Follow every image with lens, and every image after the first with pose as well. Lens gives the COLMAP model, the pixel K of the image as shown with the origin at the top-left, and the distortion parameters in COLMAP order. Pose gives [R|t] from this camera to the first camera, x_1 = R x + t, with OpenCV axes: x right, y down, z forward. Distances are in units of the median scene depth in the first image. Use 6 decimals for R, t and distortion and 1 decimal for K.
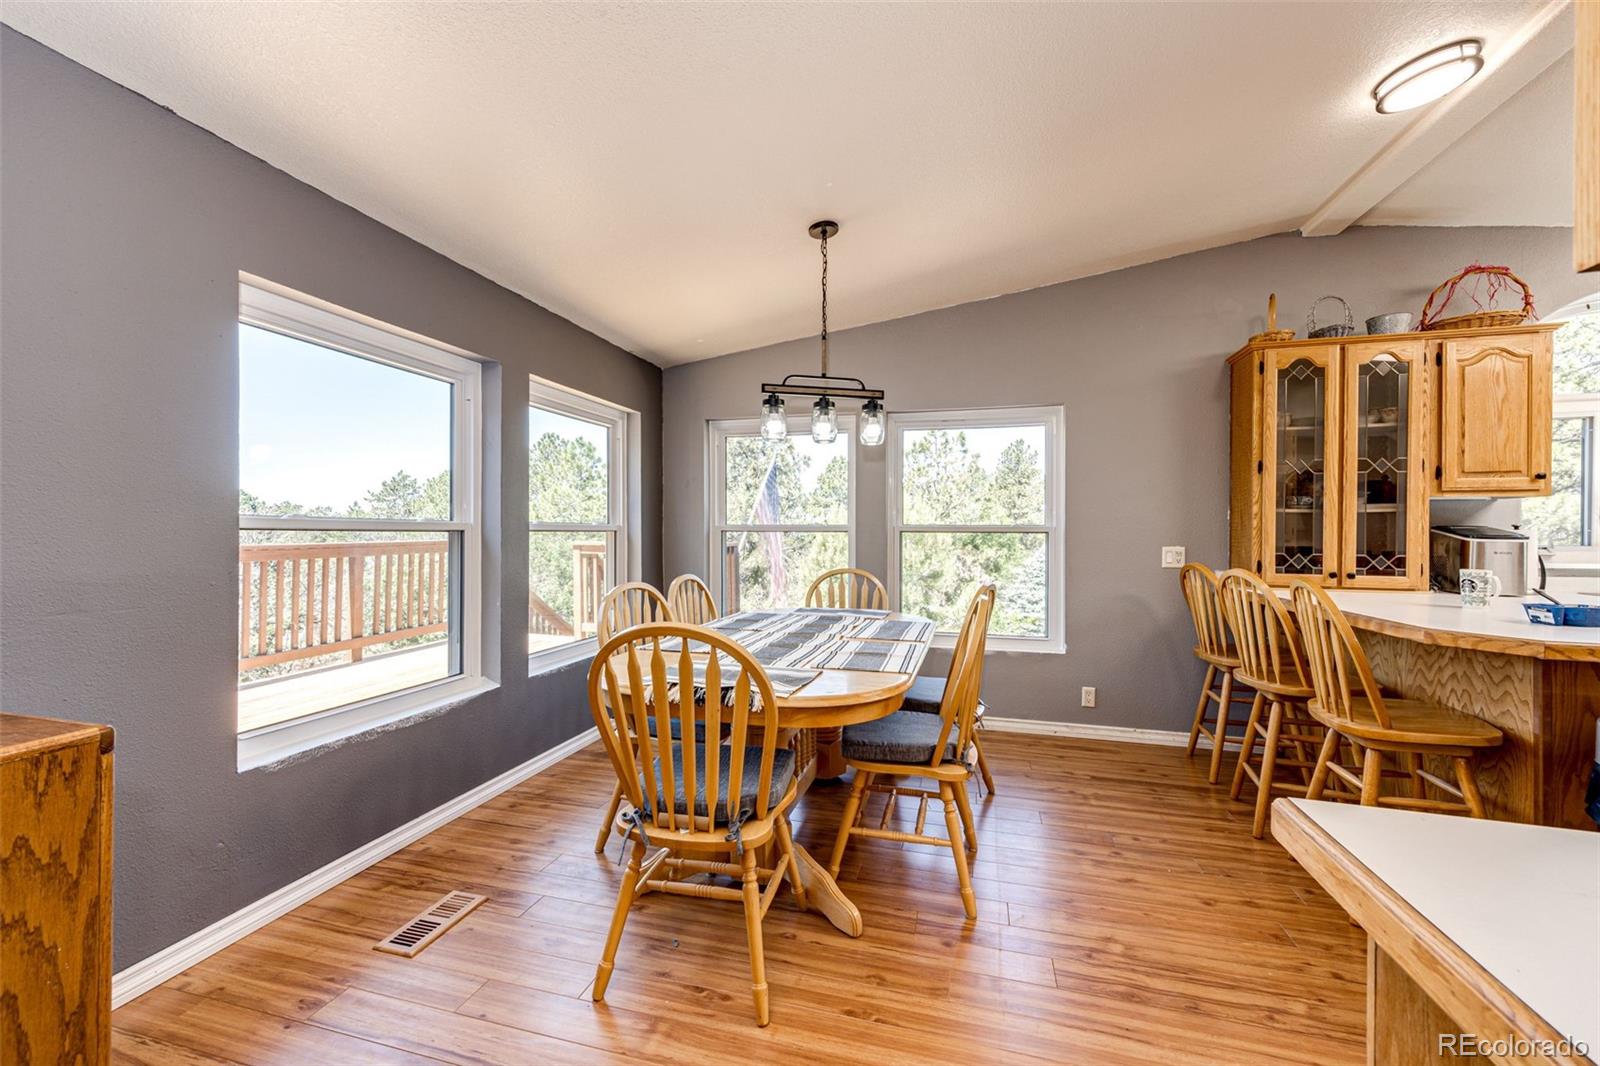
lens RADIAL K [[631.4, 0, 809.0], [0, 631.4, 531.5], [0, 0, 1]] dist [0.001825, 0.000379]
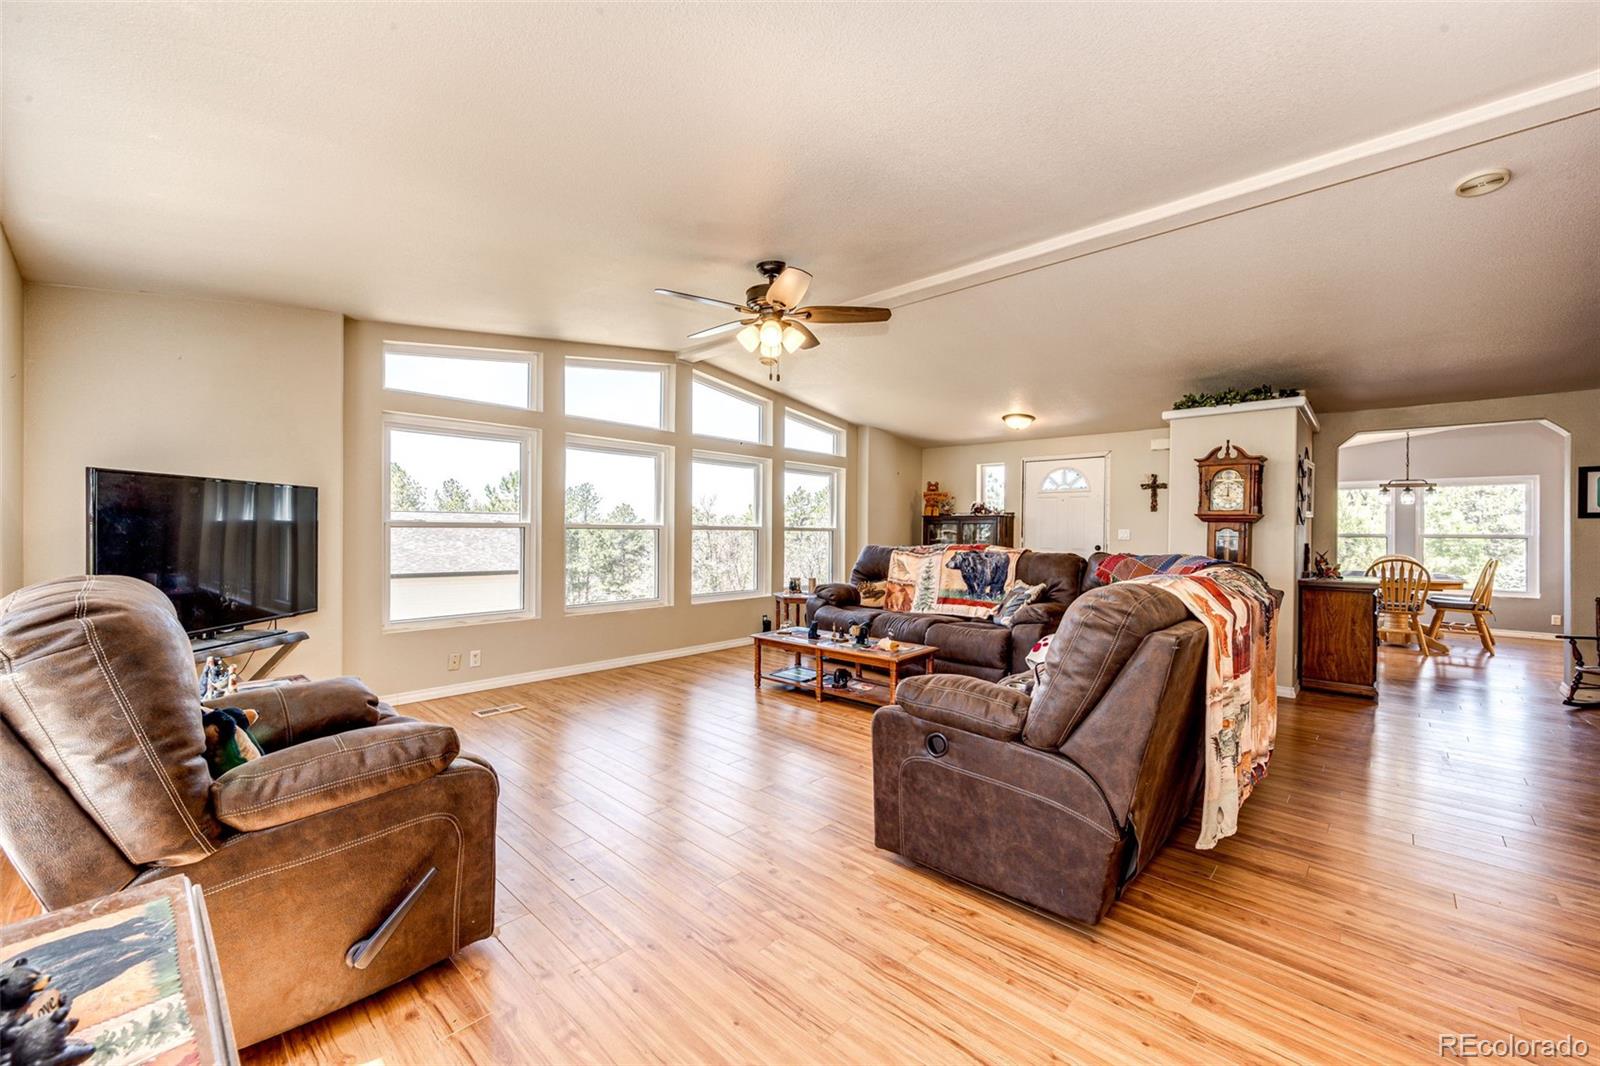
lens RADIAL K [[631.4, 0, 809.0], [0, 631.4, 531.5], [0, 0, 1]] dist [0.001825, 0.000379]
pose [[0.881535, 0.002187, -0.472114, -0.759161], [-0.005507, 0.999969, -0.005651, 0.003162], [0.472087, 0.007581, 0.881520, -2.052844]]
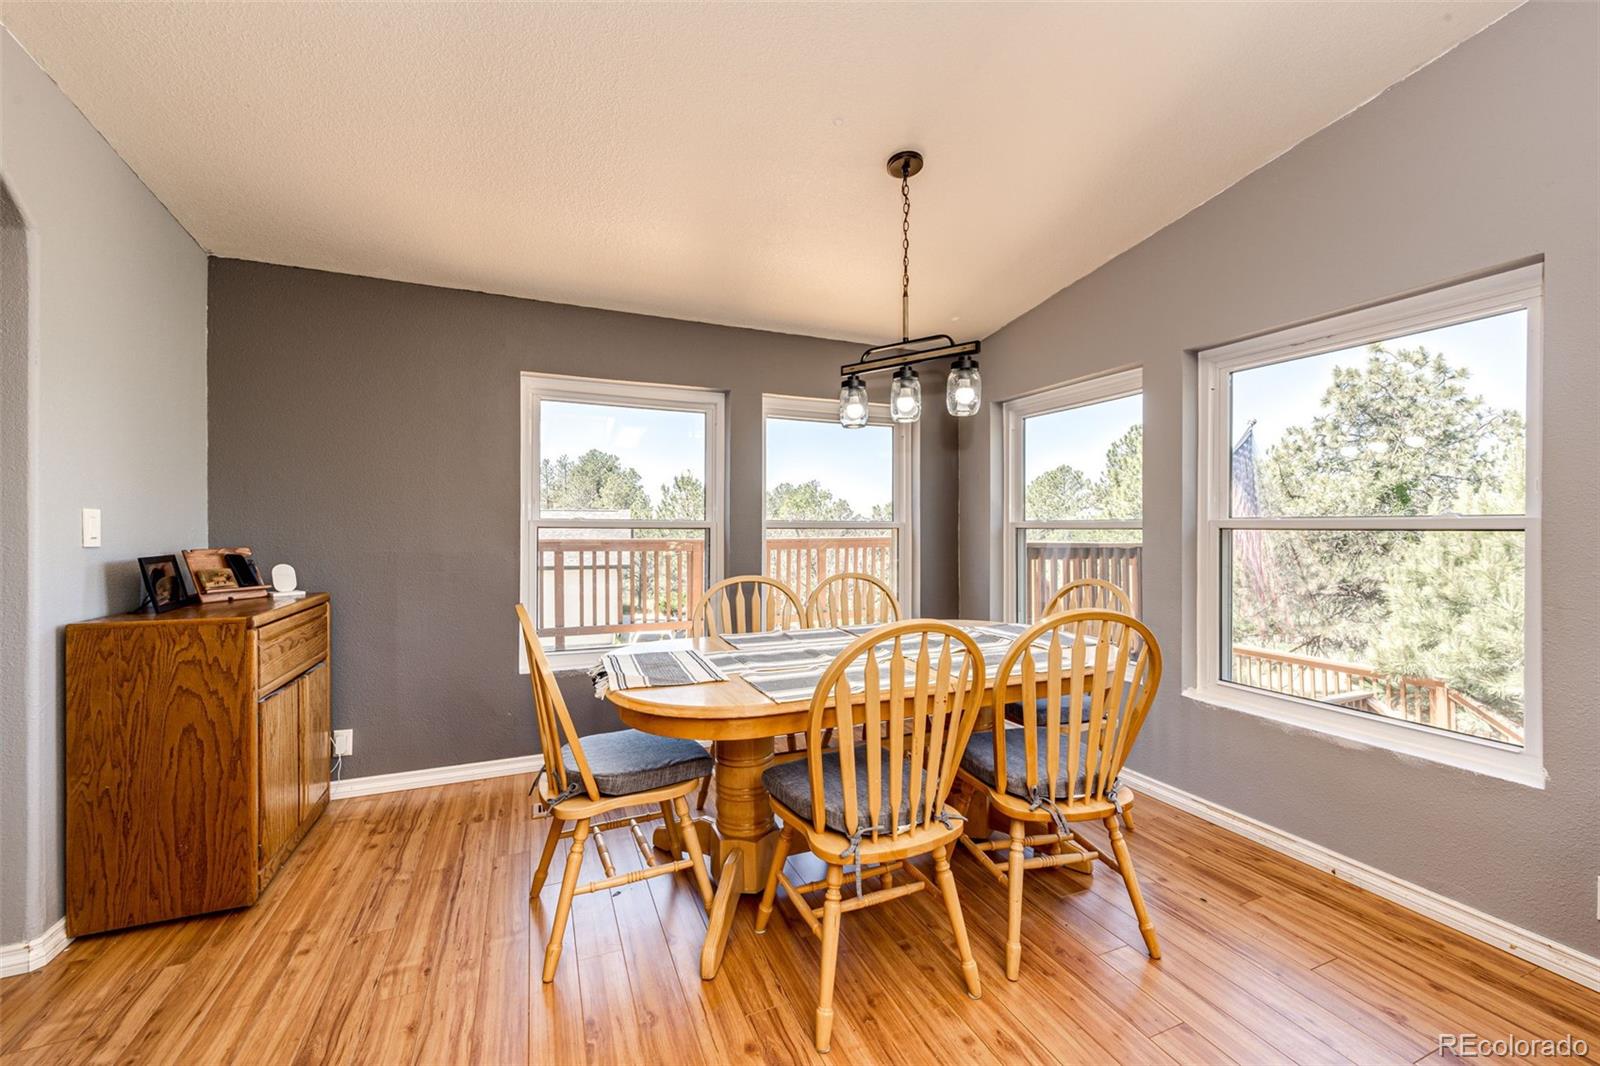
lens RADIAL K [[631.4, 0, 809.0], [0, 631.4, 531.5], [0, 0, 1]] dist [0.001825, 0.000379]
pose [[0.617133, 0.002811, -0.786854, 0.478842], [0.000471, 0.999992, 0.003941, 0.000983], [0.786859, -0.002803, 0.617127, 0.309671]]
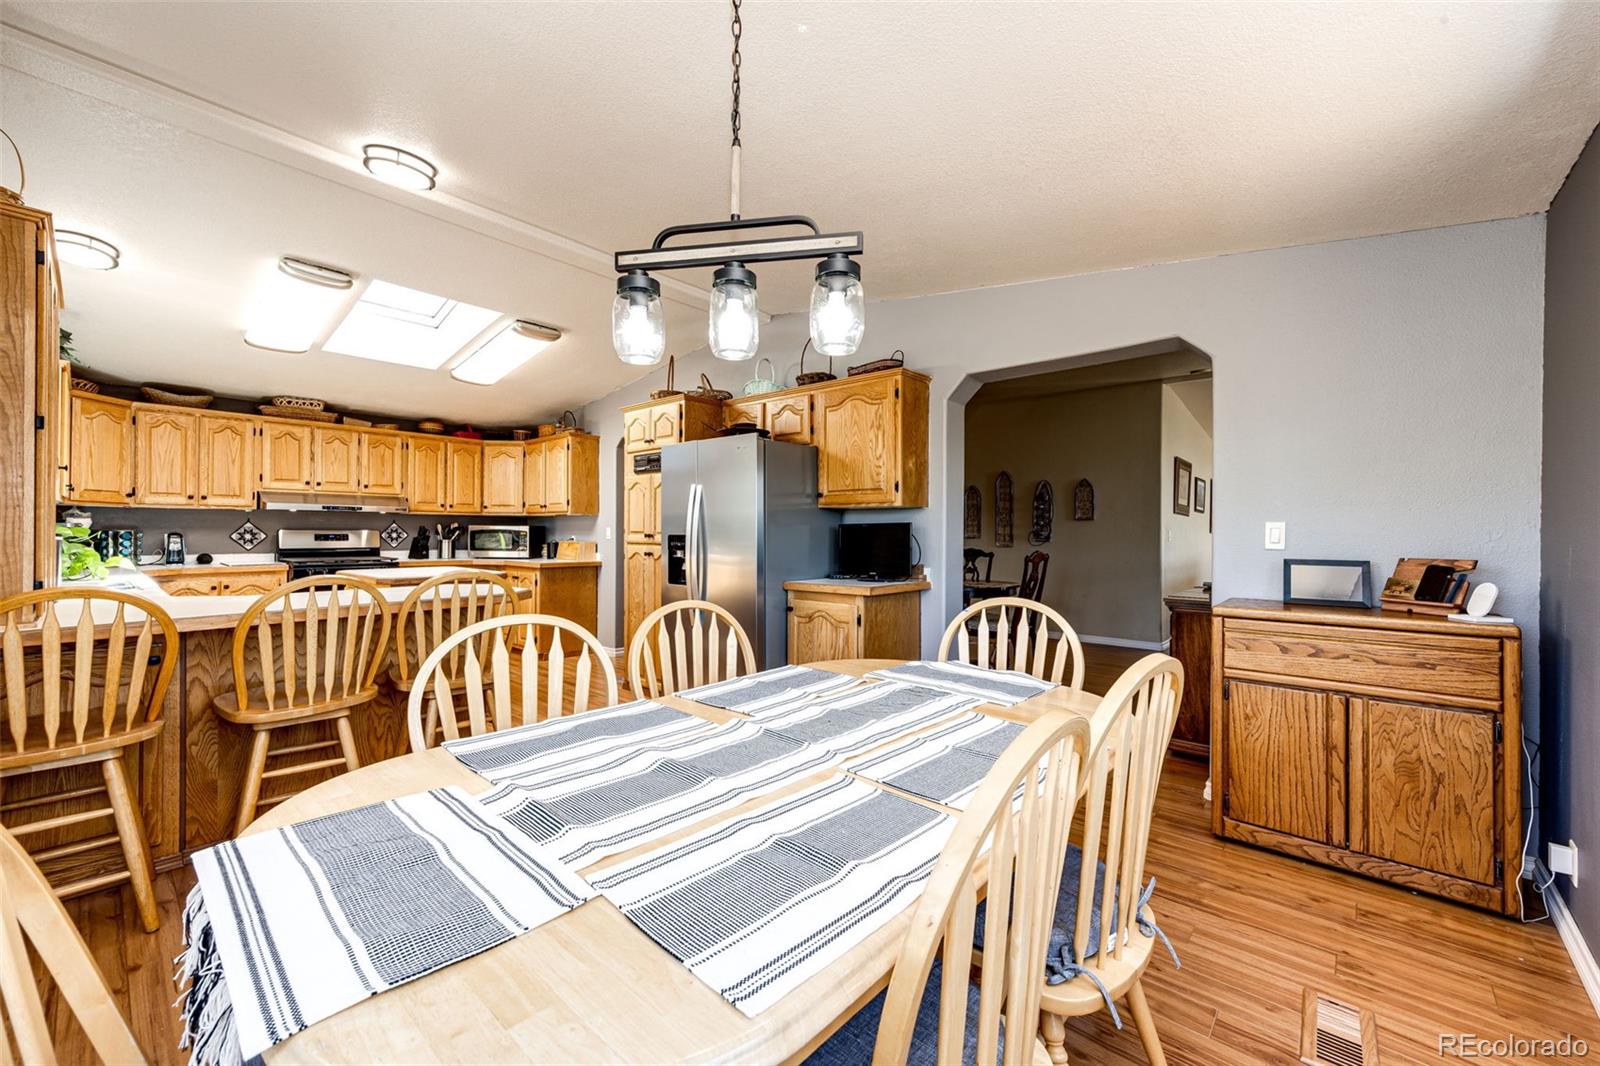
lens RADIAL K [[631.4, 0, 809.0], [0, 631.4, 531.5], [0, 0, 1]] dist [0.001825, 0.000379]
pose [[-0.893162, -0.006271, 0.449692, -0.198520], [-0.005317, 0.999980, 0.003386, -0.002697], [-0.449704, 0.000633, -0.893177, 1.118589]]
